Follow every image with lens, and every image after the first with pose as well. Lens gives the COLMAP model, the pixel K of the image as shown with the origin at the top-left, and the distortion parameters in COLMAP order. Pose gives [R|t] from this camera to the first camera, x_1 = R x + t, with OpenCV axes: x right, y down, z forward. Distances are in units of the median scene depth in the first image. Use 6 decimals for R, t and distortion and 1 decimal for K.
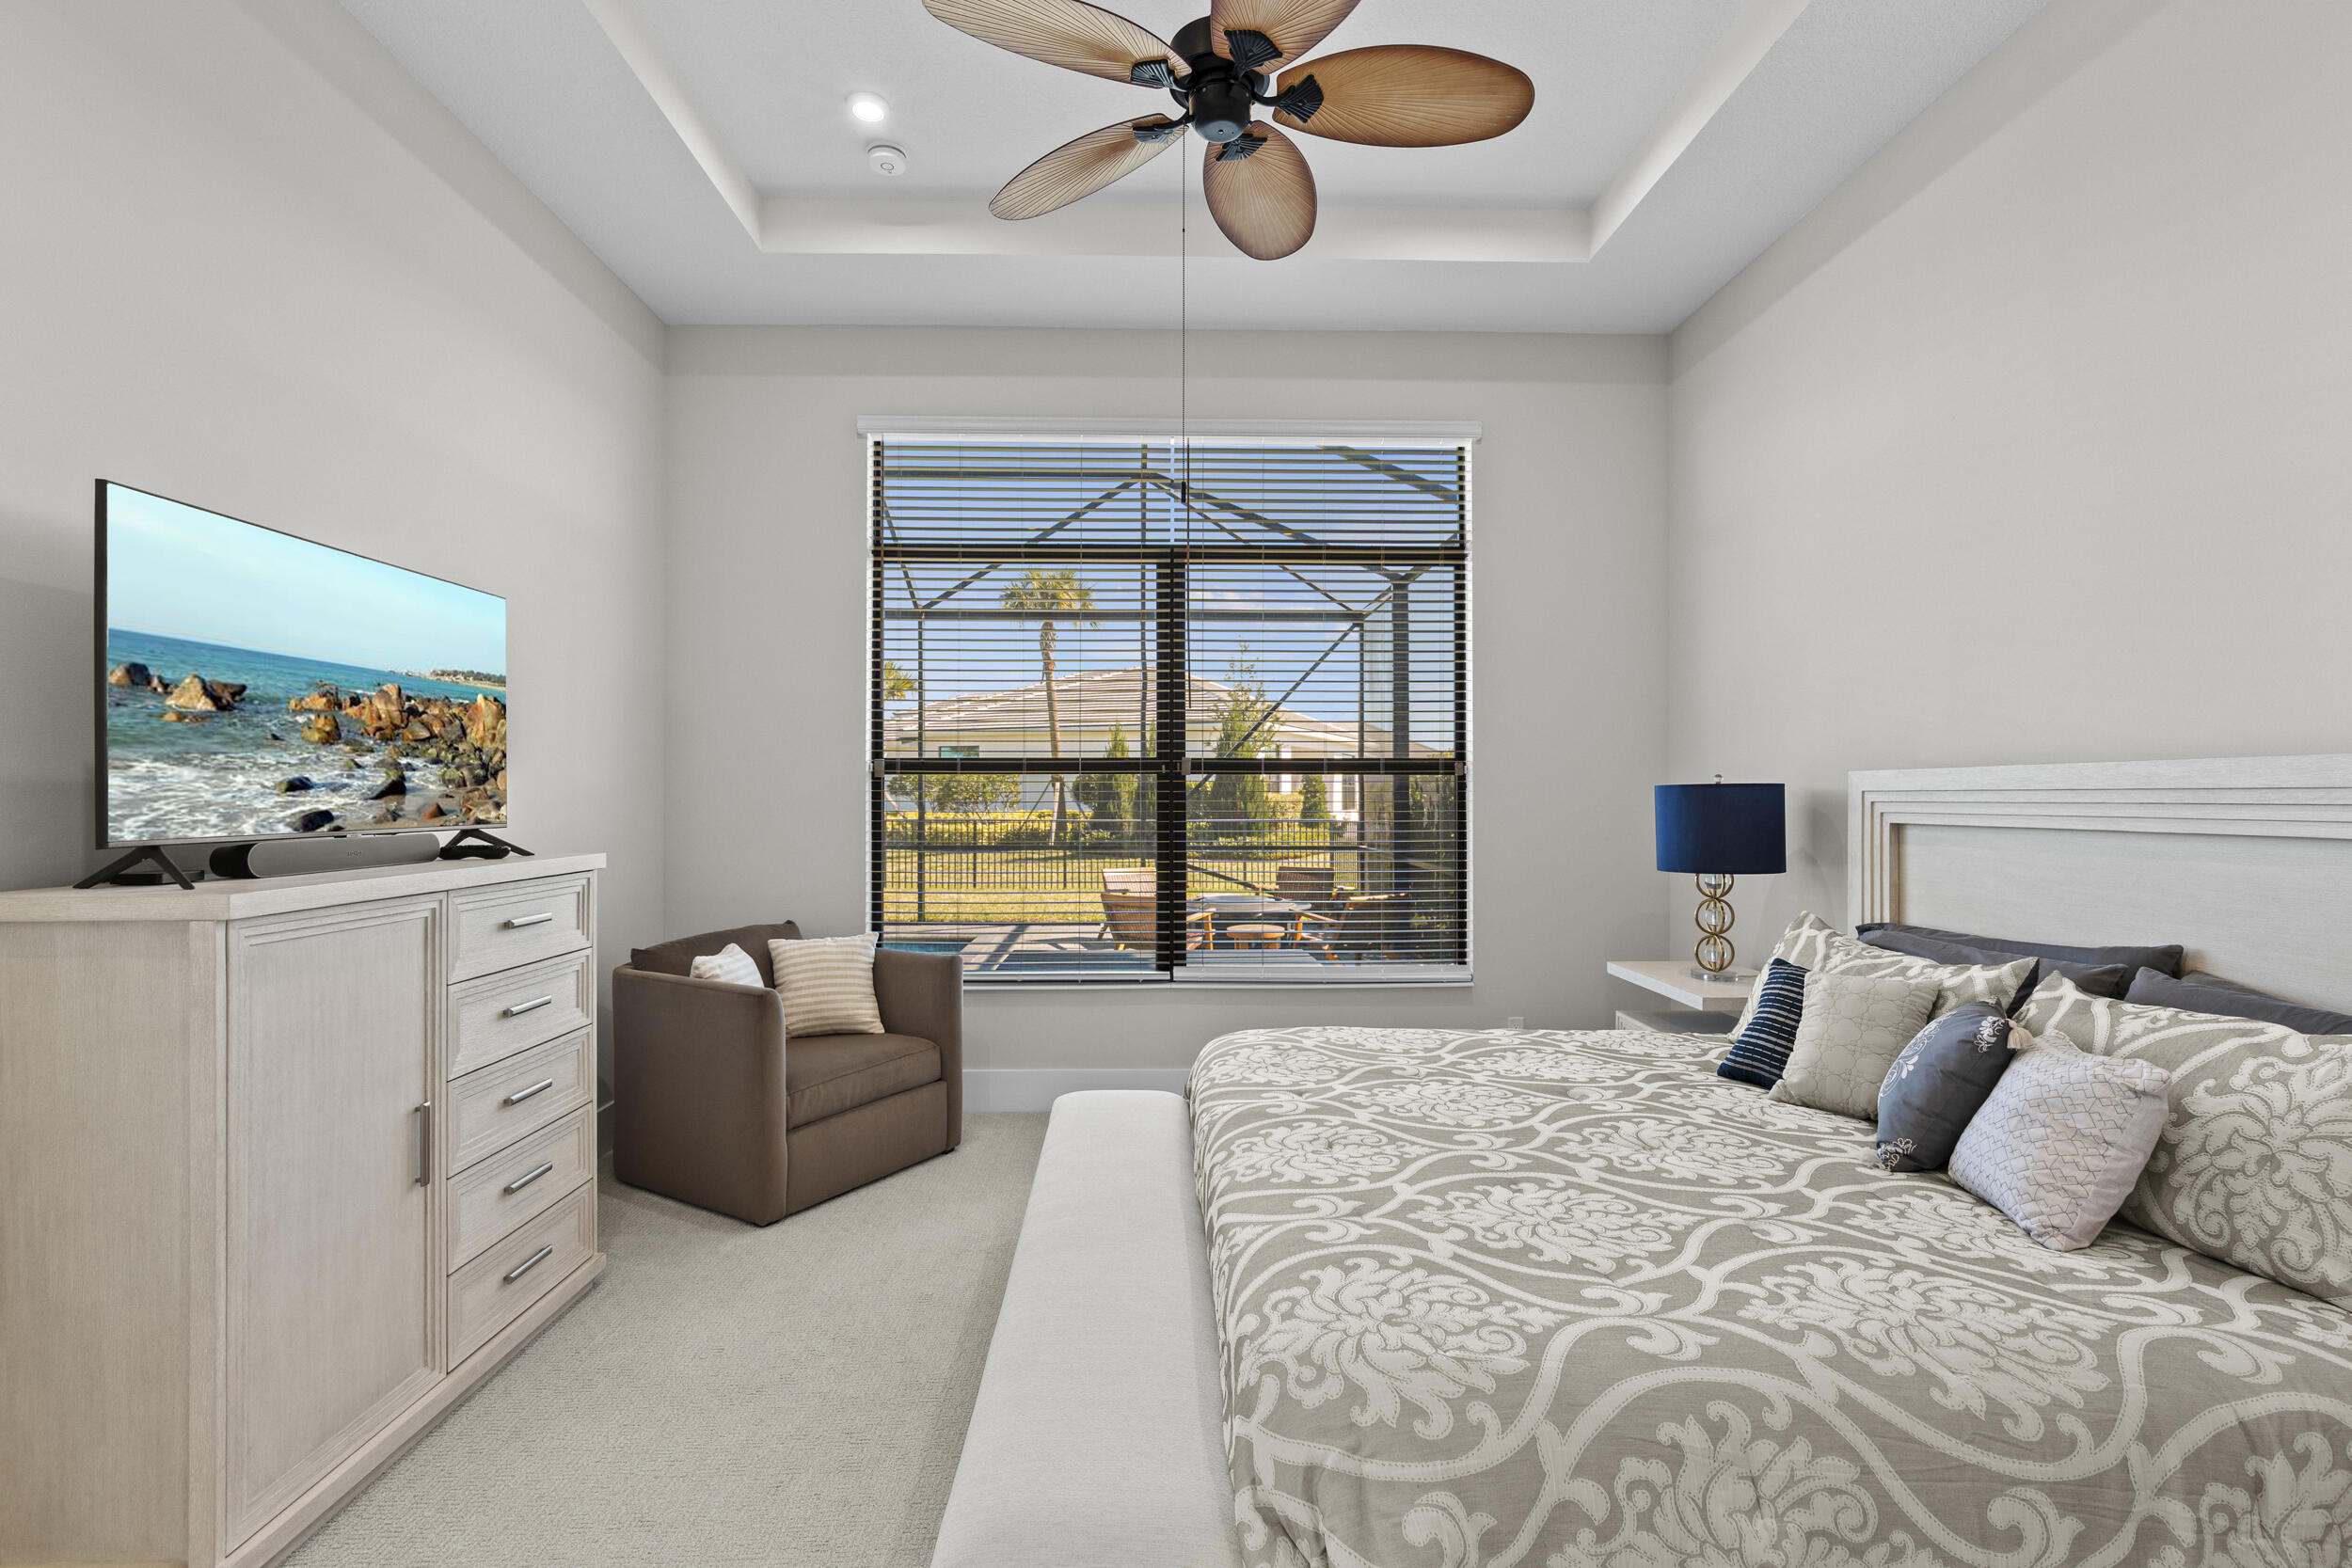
lens RADIAL K [[1066.2, 0, 1166.1], [0, 1066.2, 779.0], [0, 0, 1]] dist [-0.004058, 0.000538]
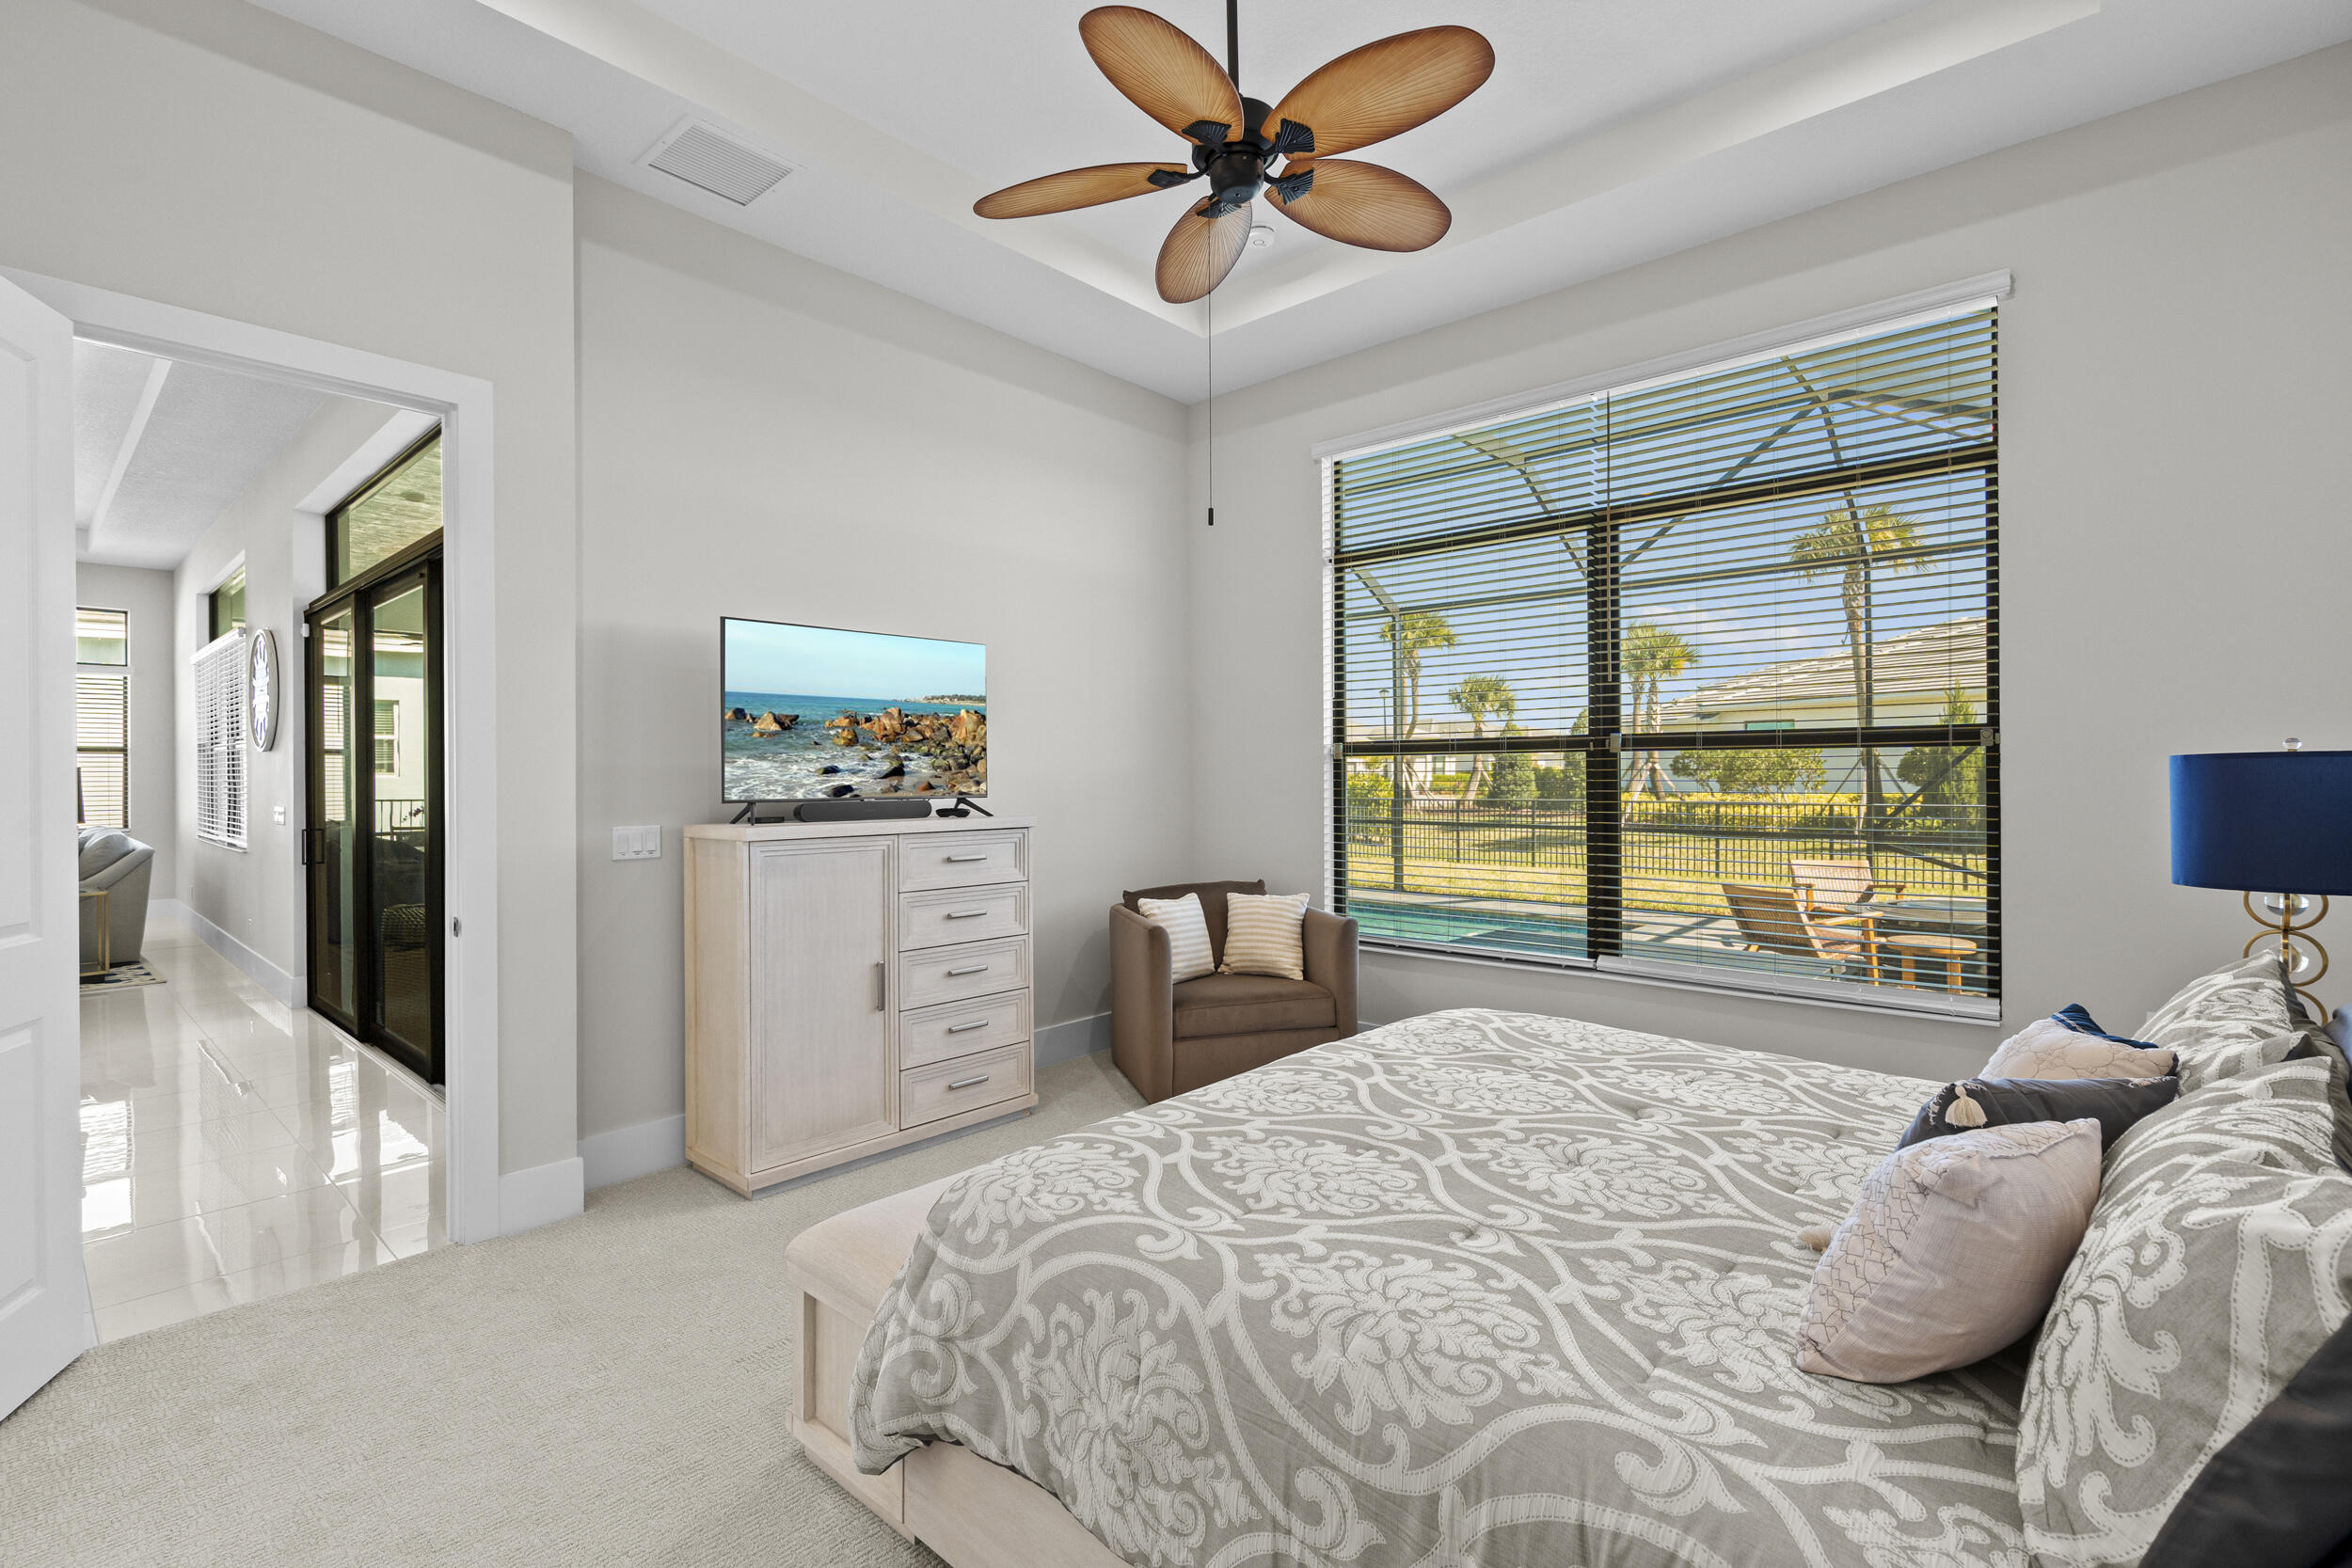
lens RADIAL K [[1066.2, 0, 1157.2], [0, 1066.2, 770.4], [0, 0, 1]] dist [-0.004058, 0.000538]
pose [[0.724022, -0.006207, -0.689749, 0.666352], [0.013377, 0.999898, 0.005044, 0.003833], [0.689647, -0.012879, 0.724031, 0.087106]]
